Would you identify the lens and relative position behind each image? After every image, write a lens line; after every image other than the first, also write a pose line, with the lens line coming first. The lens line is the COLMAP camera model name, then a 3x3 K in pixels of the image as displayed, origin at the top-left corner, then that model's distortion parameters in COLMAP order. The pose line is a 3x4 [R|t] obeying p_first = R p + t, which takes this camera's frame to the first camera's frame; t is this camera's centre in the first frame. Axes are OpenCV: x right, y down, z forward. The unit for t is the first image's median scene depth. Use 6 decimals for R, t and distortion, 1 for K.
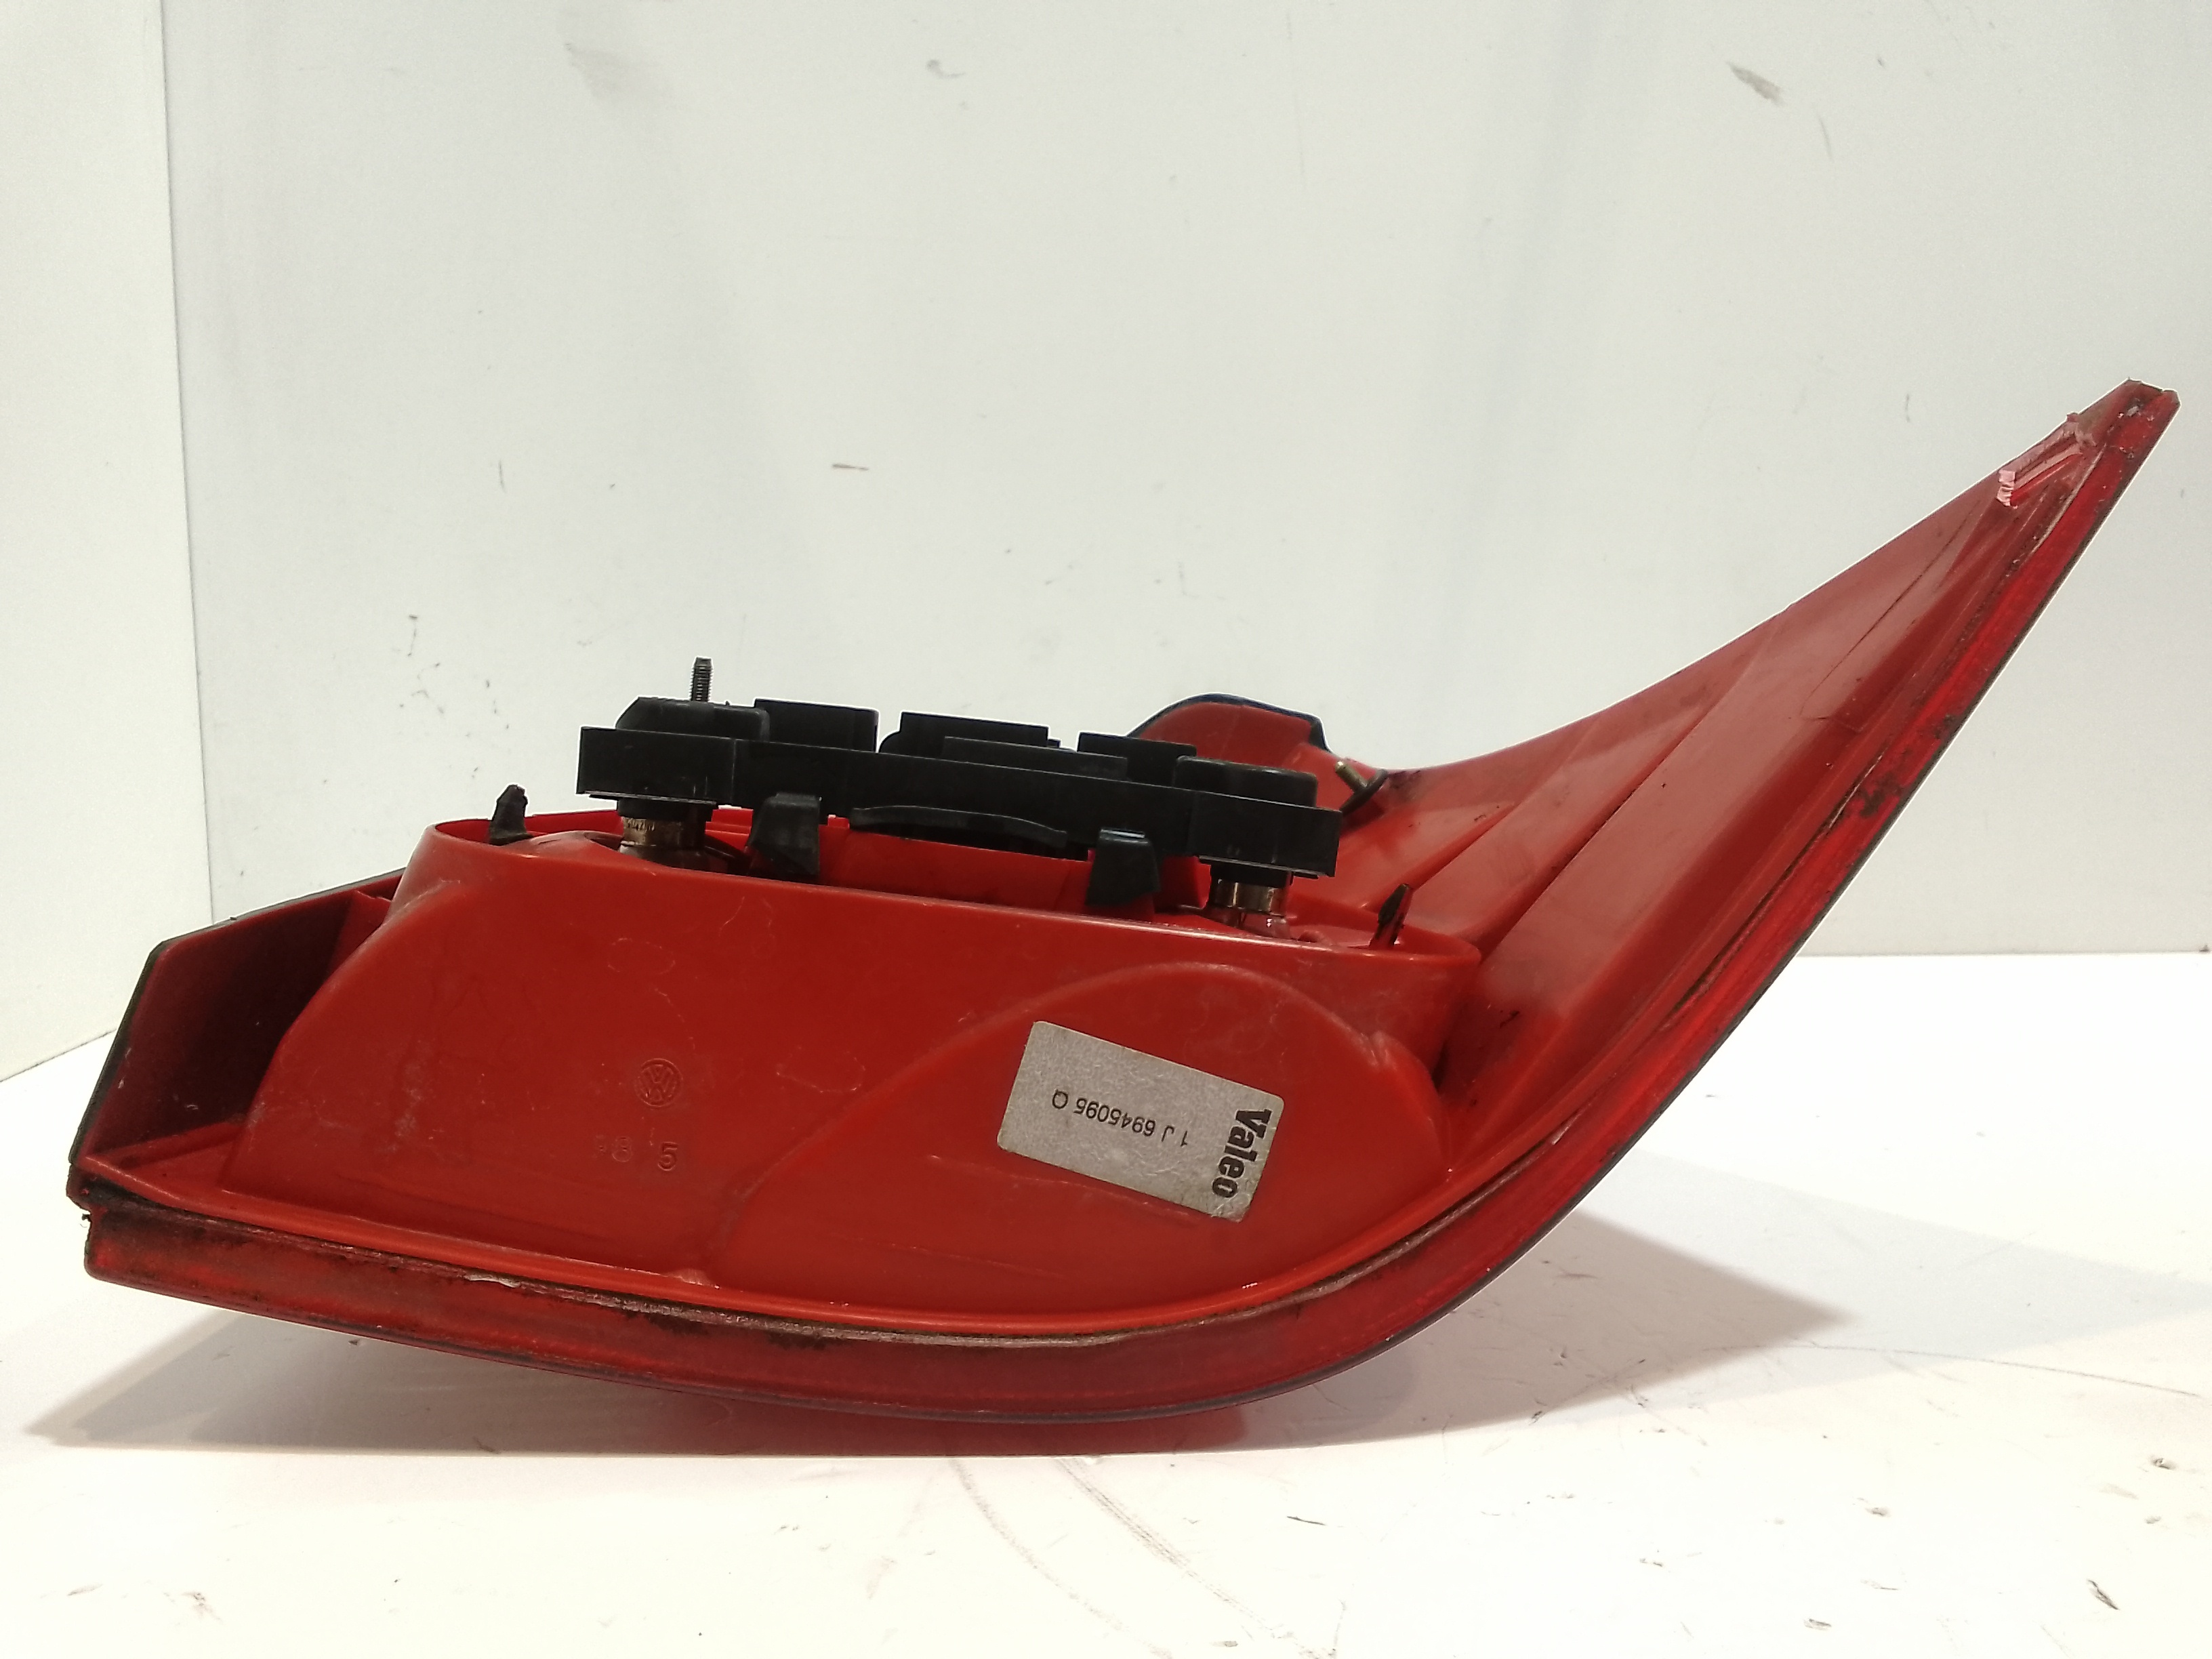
lens RADIAL K [[1698.4, 0, 1106.0], [0, 1698.4, 829.5], [0, 0, 1]] dist [0.035841, -0.079776]
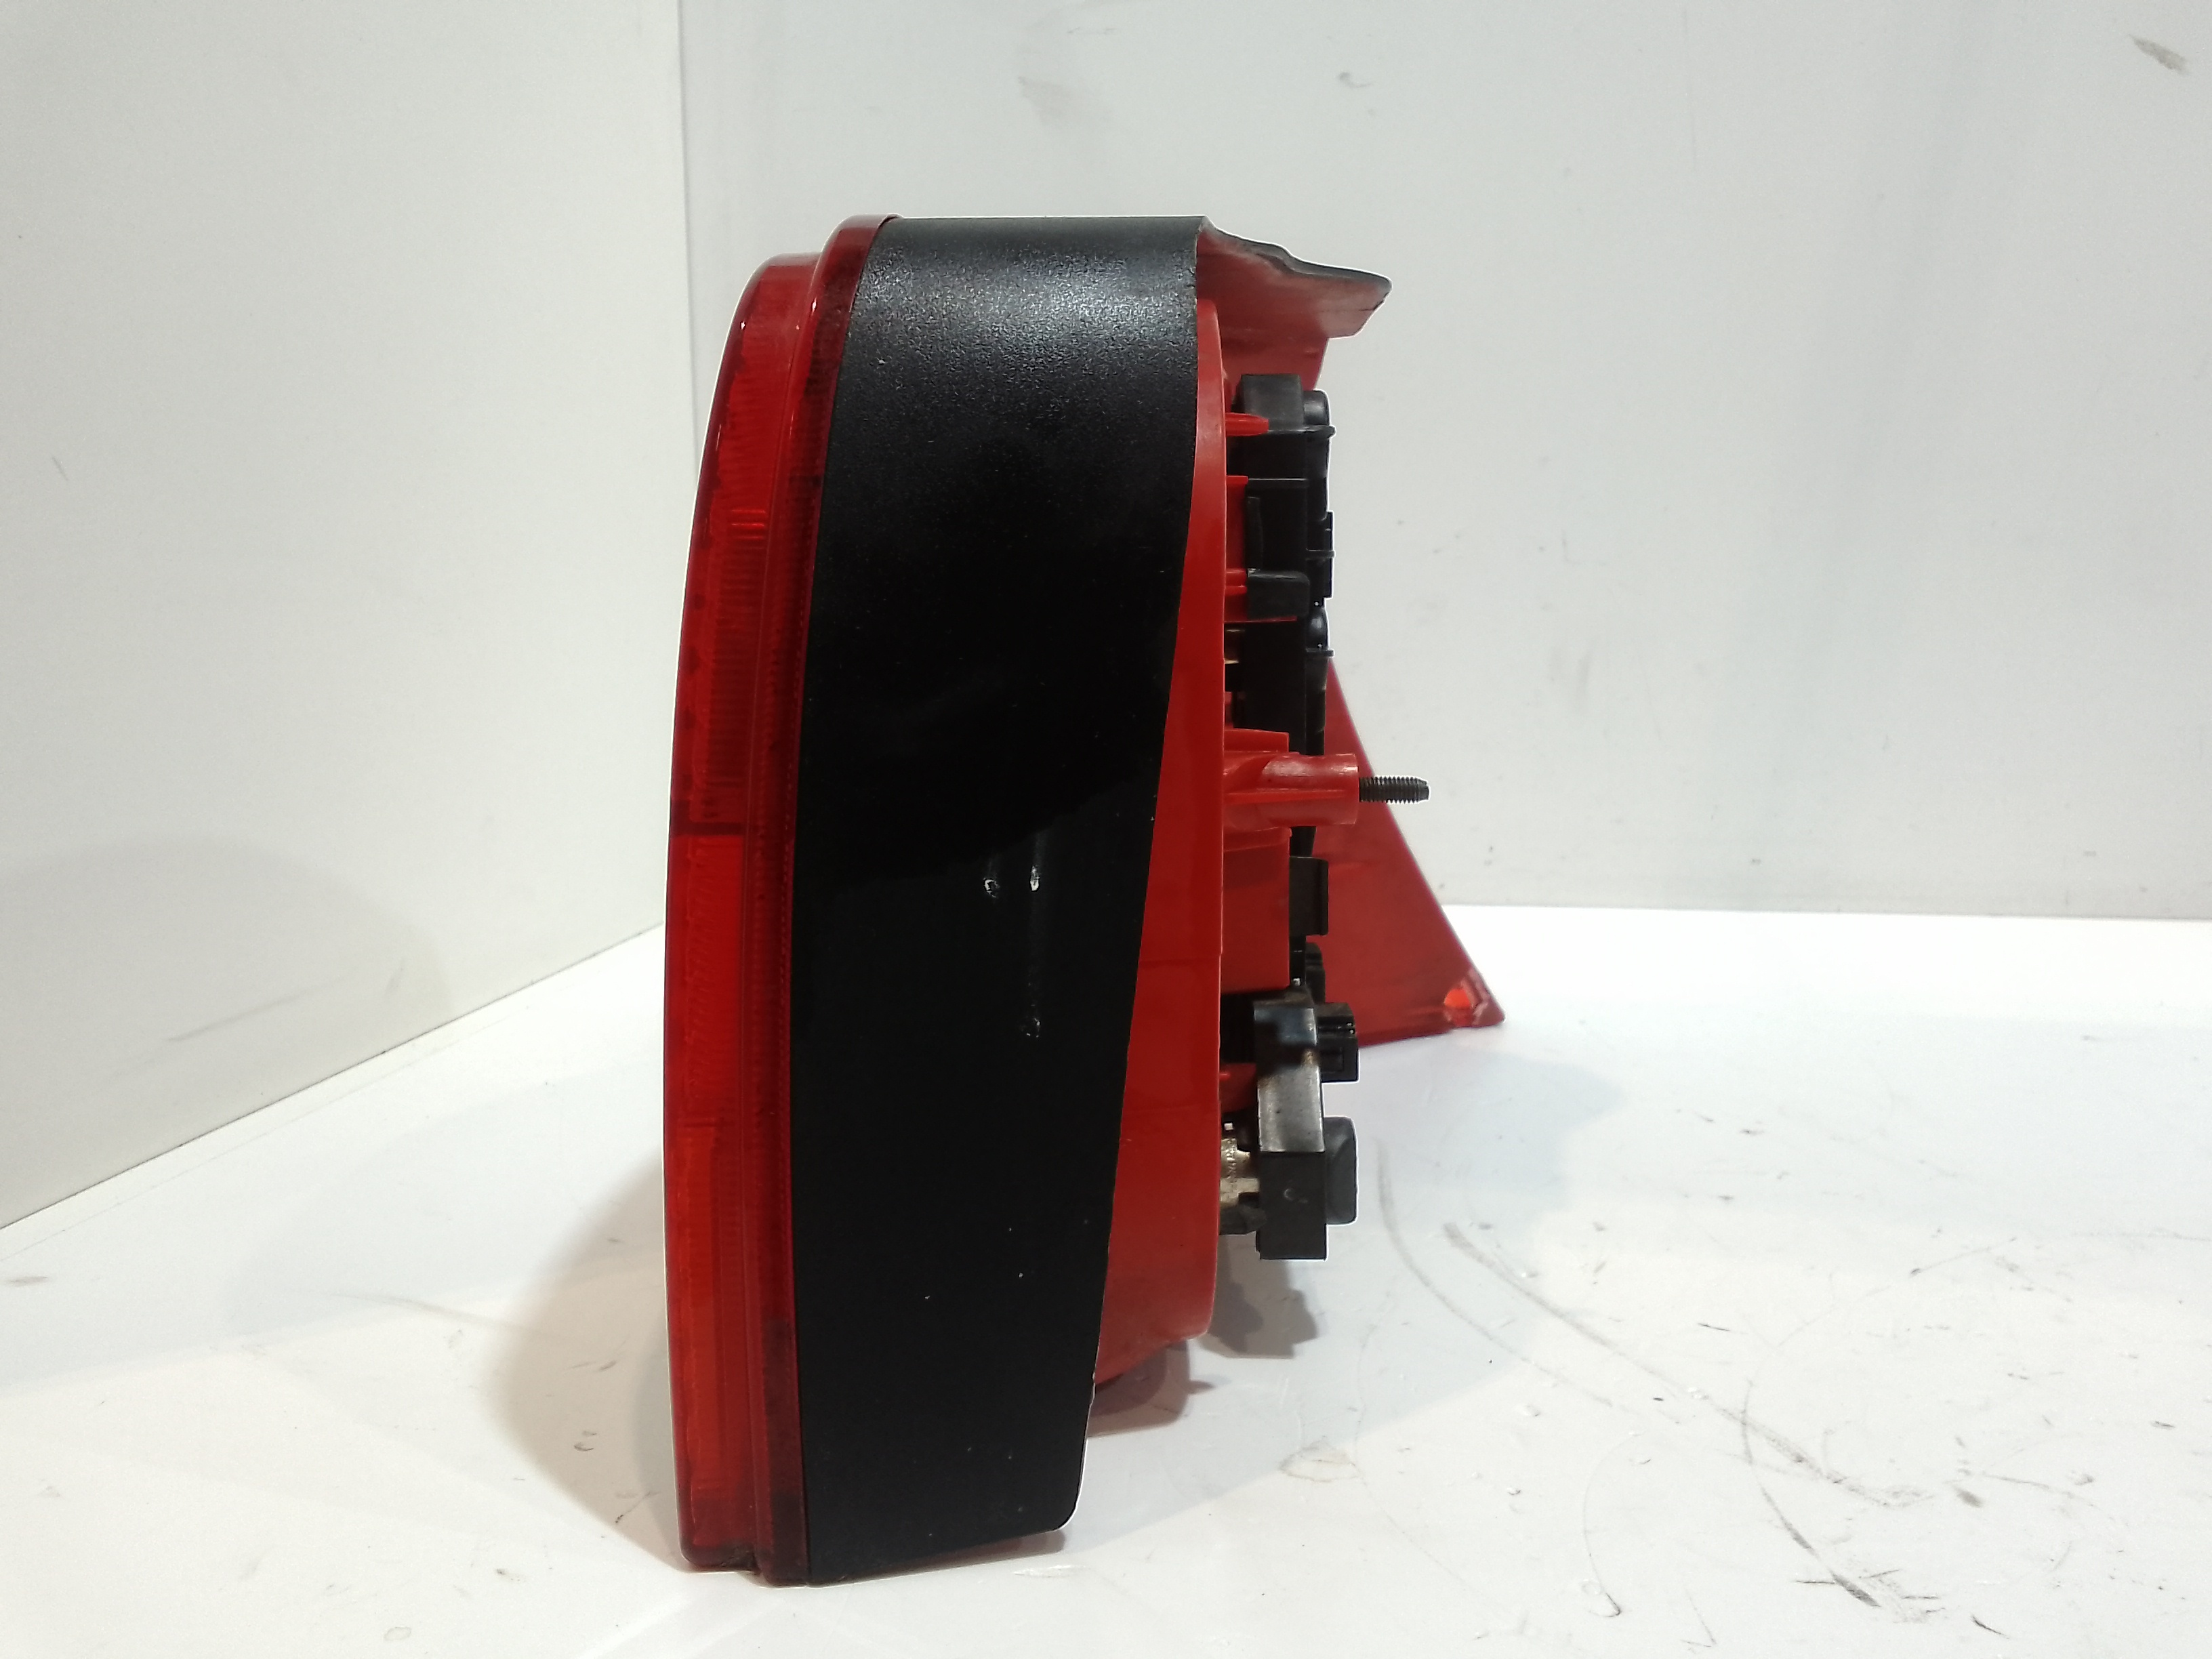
lens RADIAL K [[1698.4, 0, 1106.0], [0, 1698.4, 829.5], [0, 0, 1]] dist [0.035841, -0.079776]
pose [[0.982422, 0.024455, -0.185063, -0.035854], [-0.020834, 0.999552, 0.021484, 0.012538], [0.185505, -0.017251, 0.982492, -0.105422]]
